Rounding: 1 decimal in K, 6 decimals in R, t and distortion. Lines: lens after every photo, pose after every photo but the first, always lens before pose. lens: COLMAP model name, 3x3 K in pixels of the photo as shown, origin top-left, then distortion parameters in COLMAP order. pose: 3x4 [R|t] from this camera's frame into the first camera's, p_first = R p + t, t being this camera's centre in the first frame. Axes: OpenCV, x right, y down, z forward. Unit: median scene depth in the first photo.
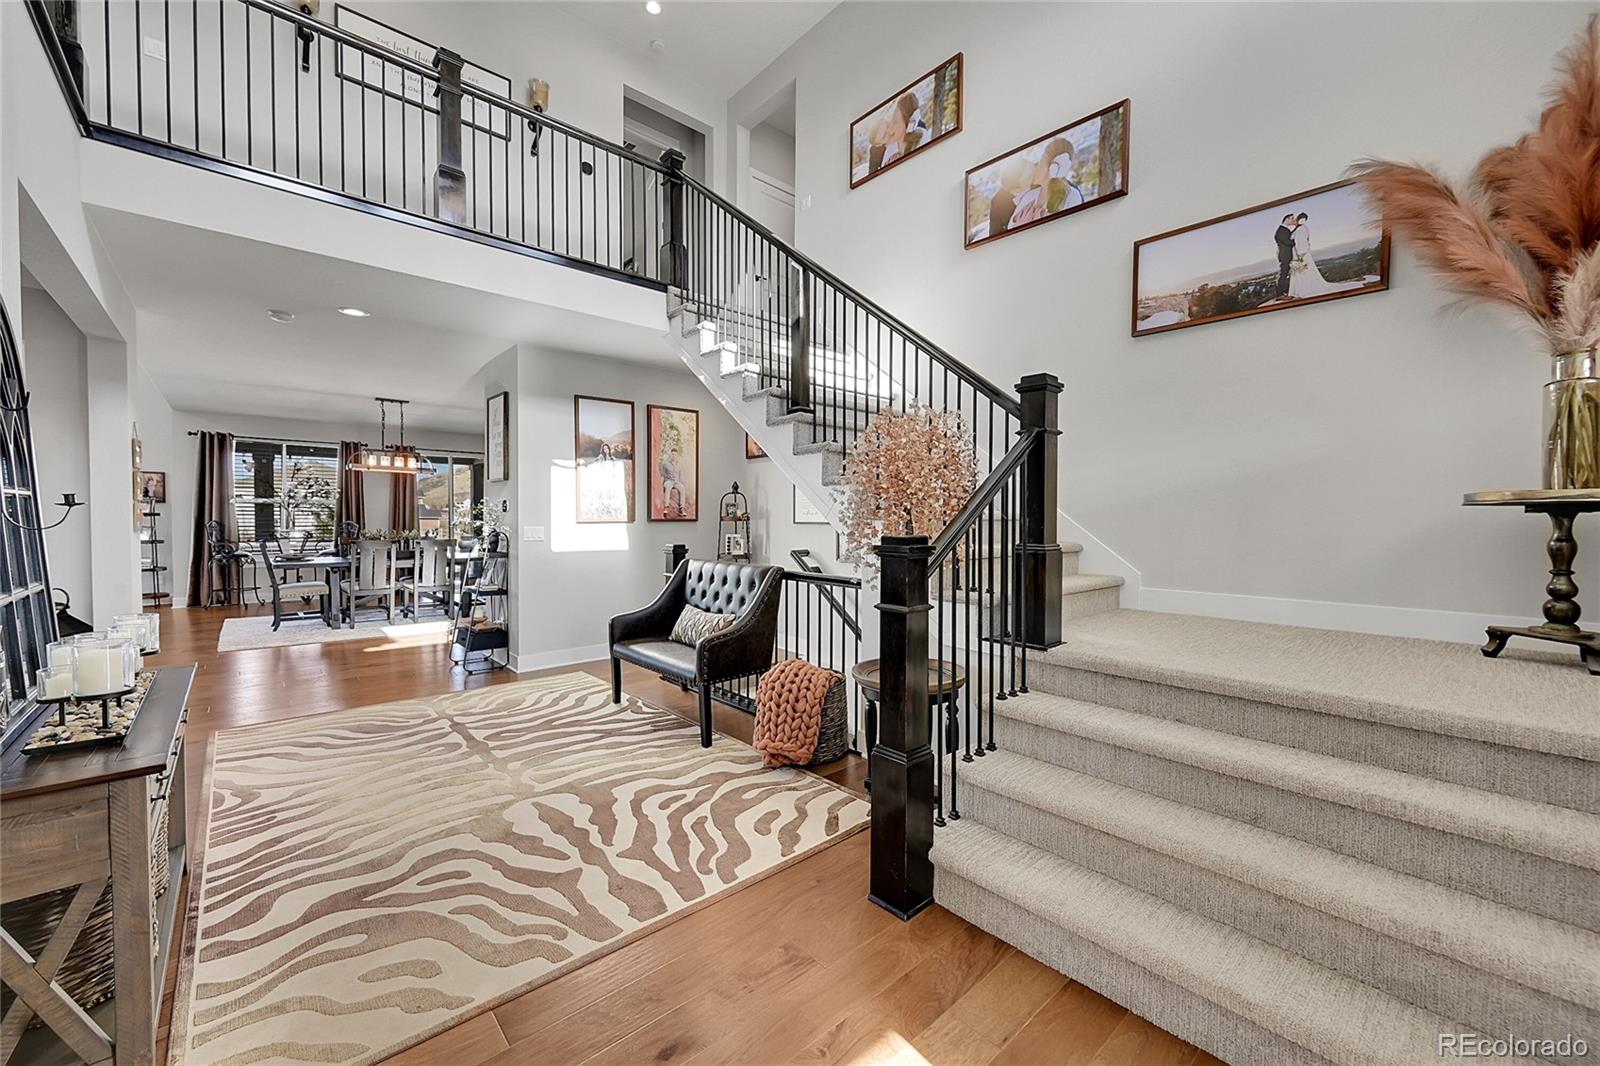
lens RADIAL K [[627.7, 0, 794.6], [0, 627.7, 525.5], [0, 0, 1]] dist [-0.001041, 0.000857]
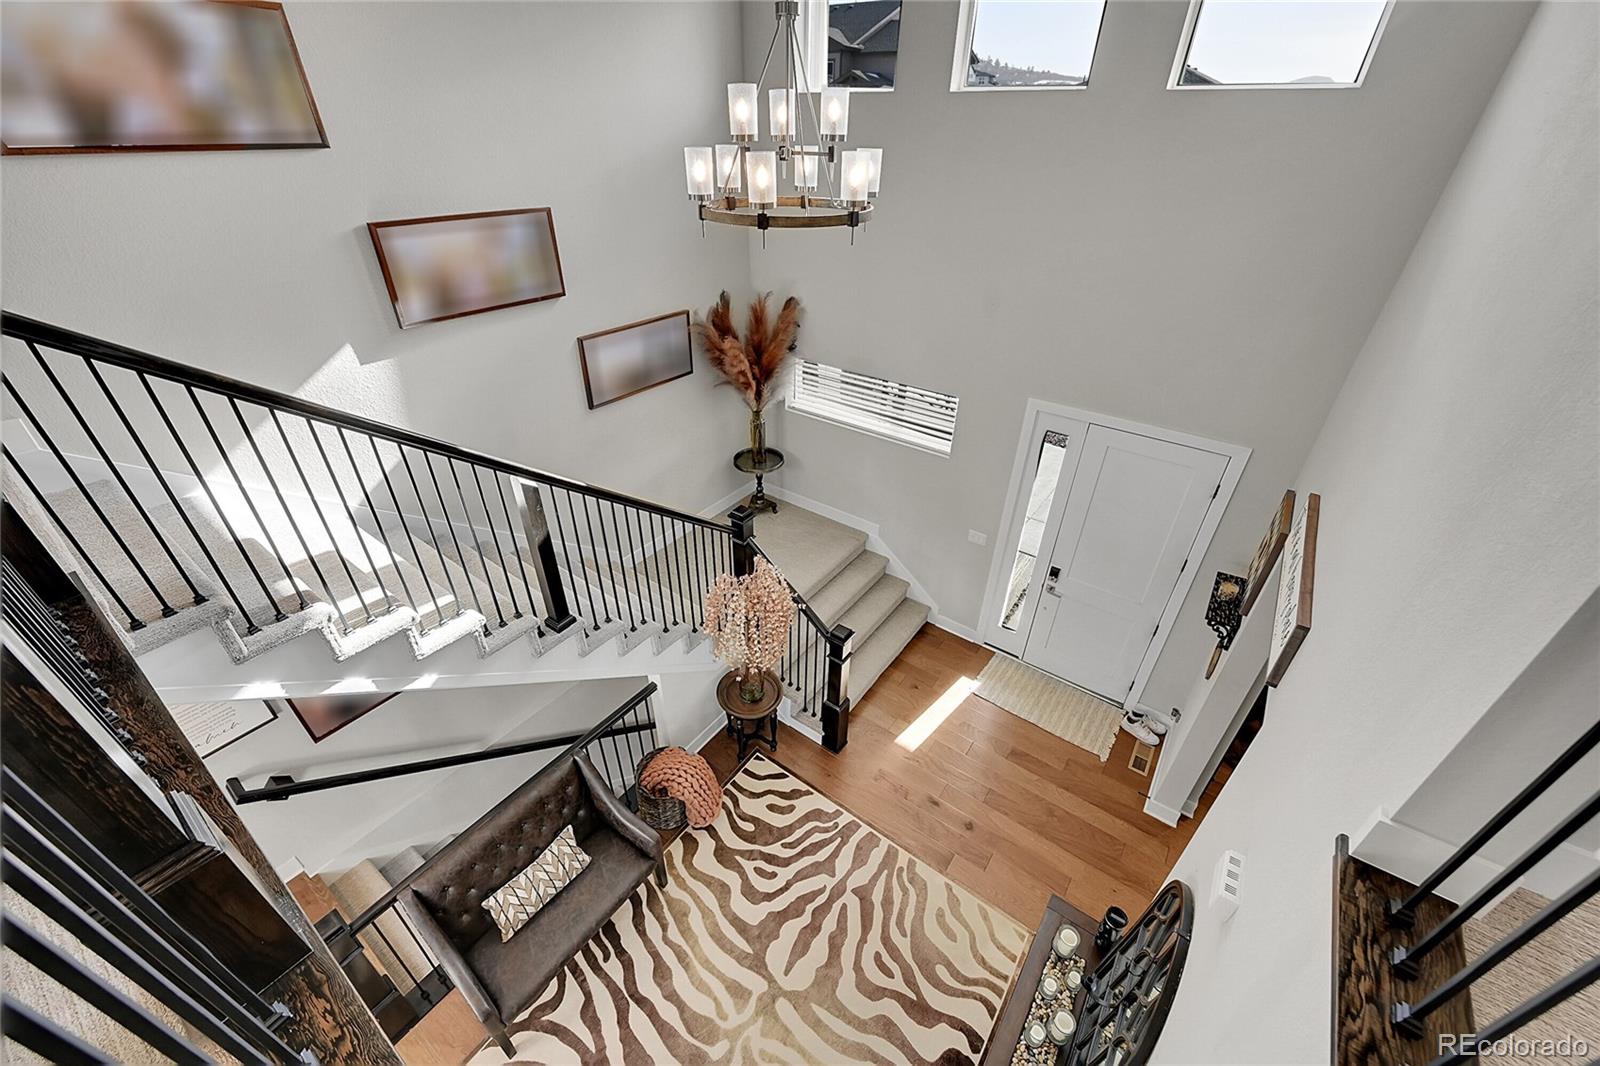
lens RADIAL K [[627.7, 0, 797.4], [0, 627.7, 526.5], [0, 0, 1]] dist [-0.001041, 0.000857]
pose [[-0.210319, -0.537400, 0.816680, -1.042172], [0.004731, 0.834796, 0.550539, -1.127839], [-0.977621, 0.119653, -0.173031, 1.146335]]
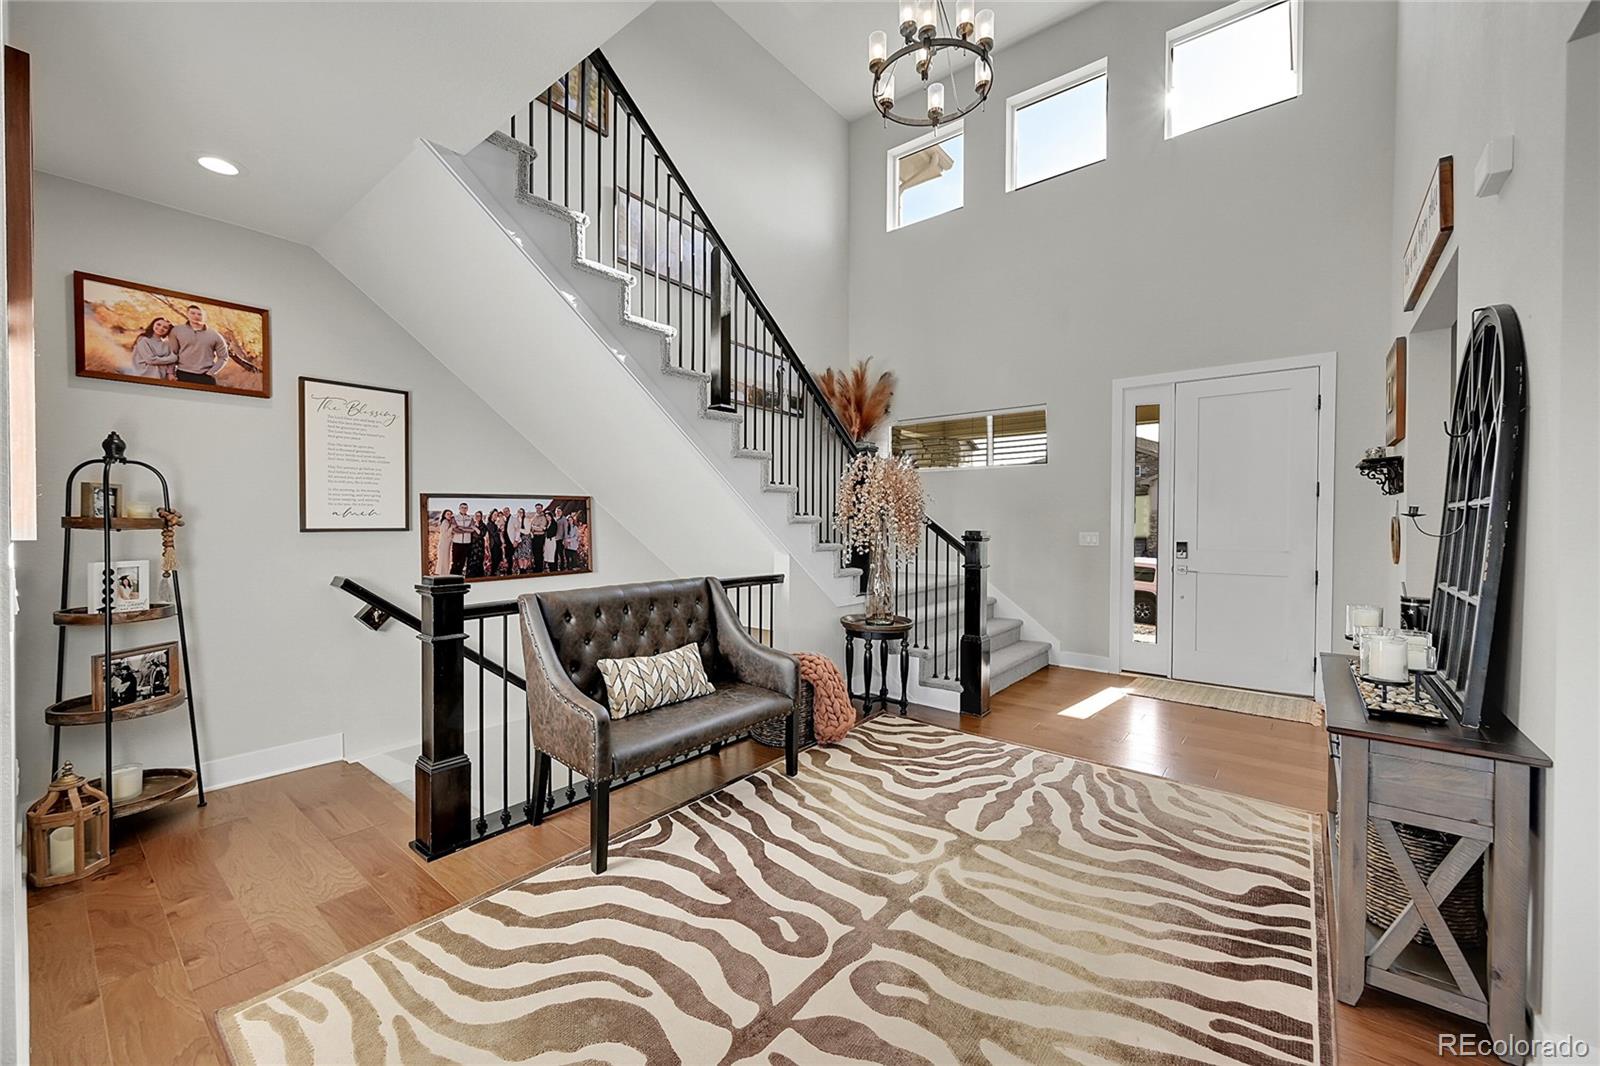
lens RADIAL K [[627.7, 0, 798.1], [0, 627.7, 526.2], [0, 0, 1]] dist [-0.001041, 0.000857]
pose [[-0.167162, -0.013097, 0.985843, -1.350162], [0.007733, 0.999864, 0.014594, -0.027695], [-0.985899, 0.010064, -0.167037, 1.488540]]
